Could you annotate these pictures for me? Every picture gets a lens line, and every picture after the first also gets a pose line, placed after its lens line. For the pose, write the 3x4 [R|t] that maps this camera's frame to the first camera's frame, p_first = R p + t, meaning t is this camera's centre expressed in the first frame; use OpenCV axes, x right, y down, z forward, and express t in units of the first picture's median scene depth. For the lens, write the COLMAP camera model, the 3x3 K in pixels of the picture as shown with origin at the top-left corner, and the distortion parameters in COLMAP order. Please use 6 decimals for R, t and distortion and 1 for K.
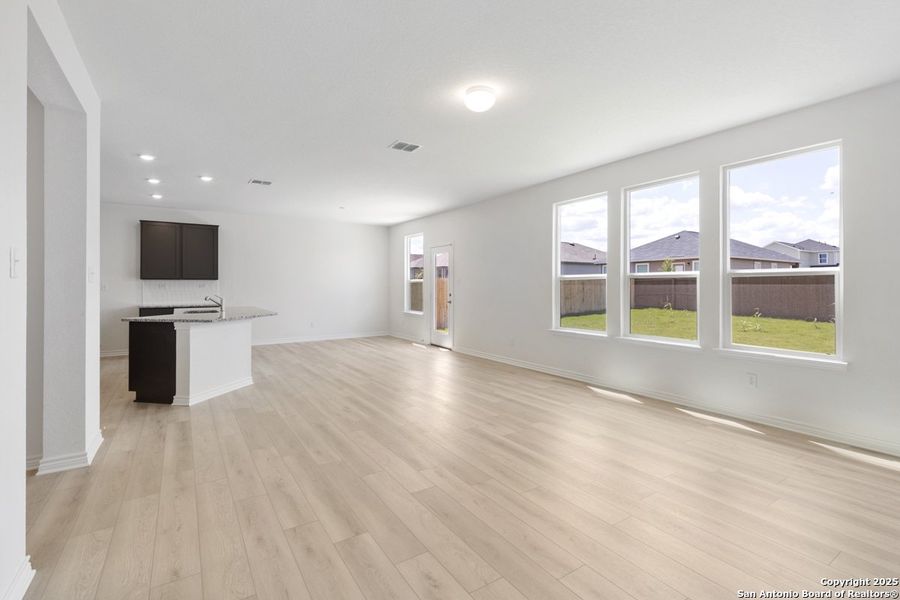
lens RADIAL K [[407.3, 0, 450.7], [0, 407.3, 296.7], [0, 0, 1]] dist [-0.000225, 0.000031]
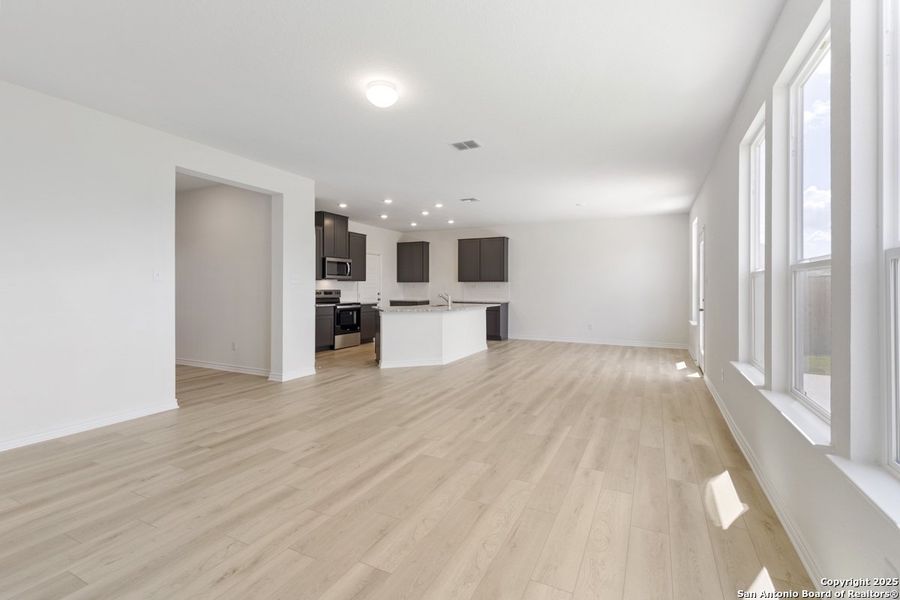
lens RADIAL K [[407.3, 0, 450.7], [0, 407.3, 296.7], [0, 0, 1]] dist [-0.000225, 0.000031]
pose [[0.505661, 0.022811, -0.862431, 0.785245], [-0.028204, 0.999553, 0.009901, -0.010579], [0.862271, 0.019317, 0.506078, 0.512354]]
